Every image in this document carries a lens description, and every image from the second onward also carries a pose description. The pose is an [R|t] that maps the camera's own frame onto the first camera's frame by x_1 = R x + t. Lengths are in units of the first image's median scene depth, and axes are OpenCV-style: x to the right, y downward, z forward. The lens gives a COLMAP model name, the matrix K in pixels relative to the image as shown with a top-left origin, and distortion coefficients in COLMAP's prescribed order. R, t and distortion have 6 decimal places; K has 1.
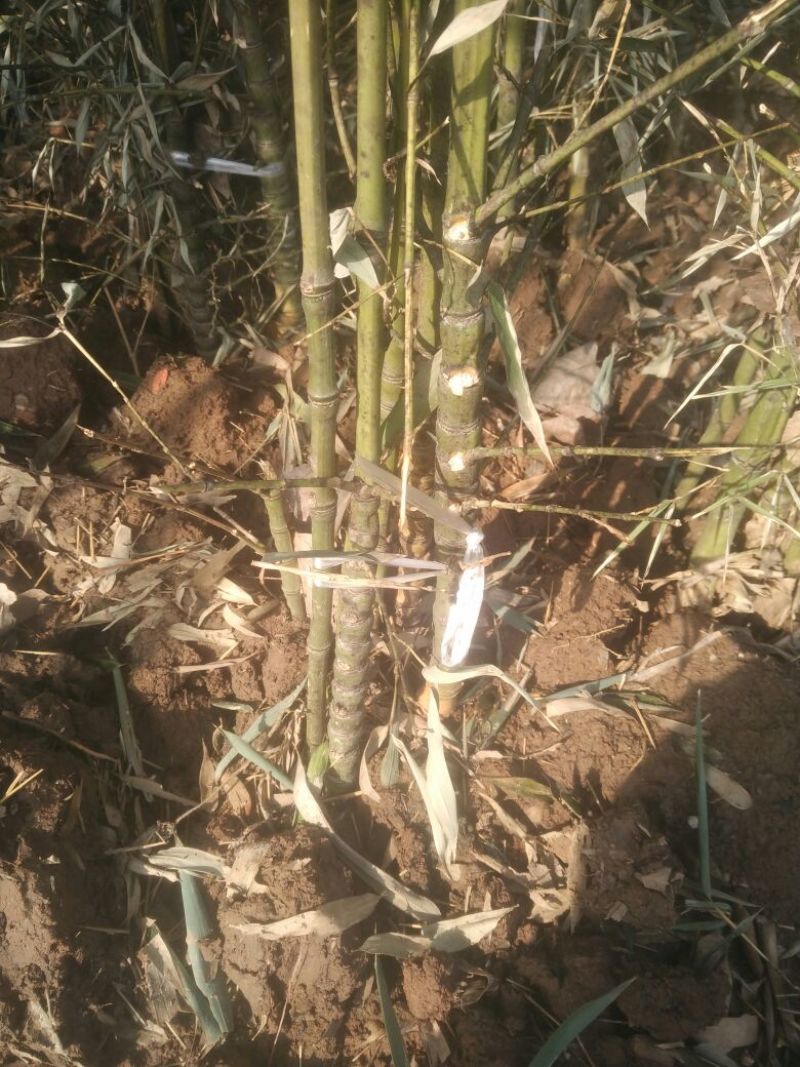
lens RADIAL K [[936.9, 0, 400.0], [0, 936.9, 533.5], [0, 0, 1]] dist [0.009877, -0.032421]
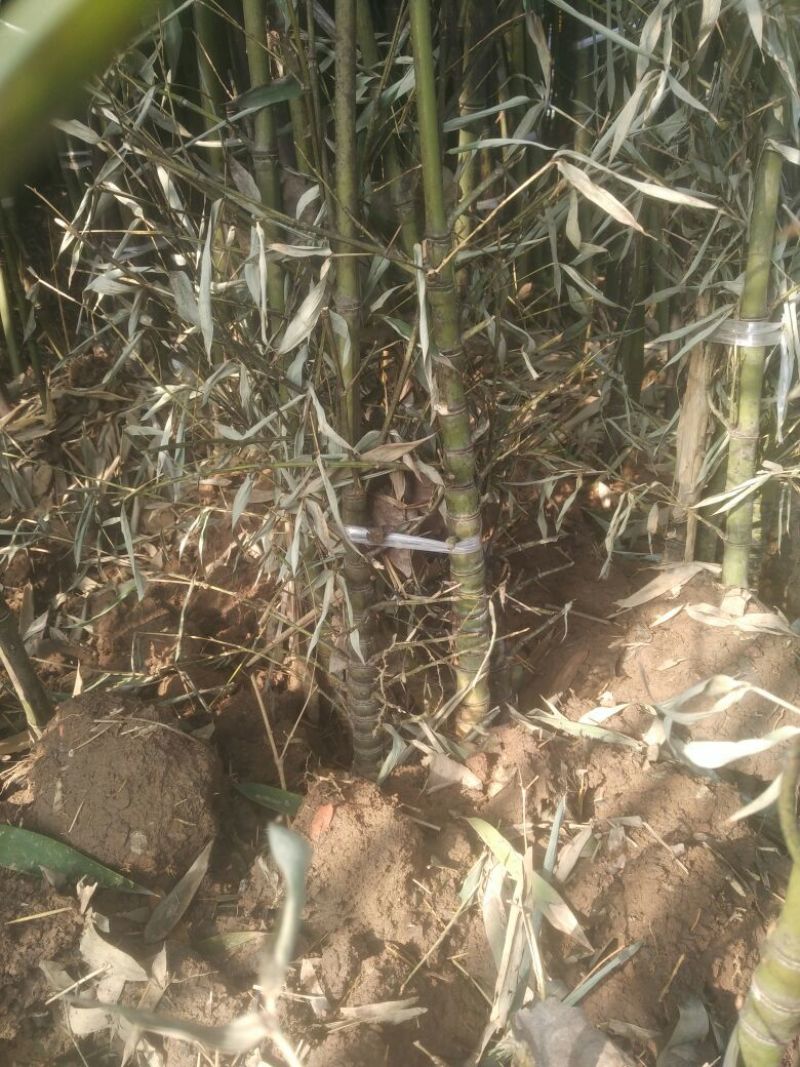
lens RADIAL K [[973.0, 0, 400.0], [0, 973.0, 533.5], [0, 0, 1]] dist [0.138163, -0.295076]
pose [[0.992852, -0.015228, -0.118380, -0.094605], [-0.024544, 0.944584, -0.327352, -0.119034], [0.116805, 0.327917, 0.937458, 0.193041]]
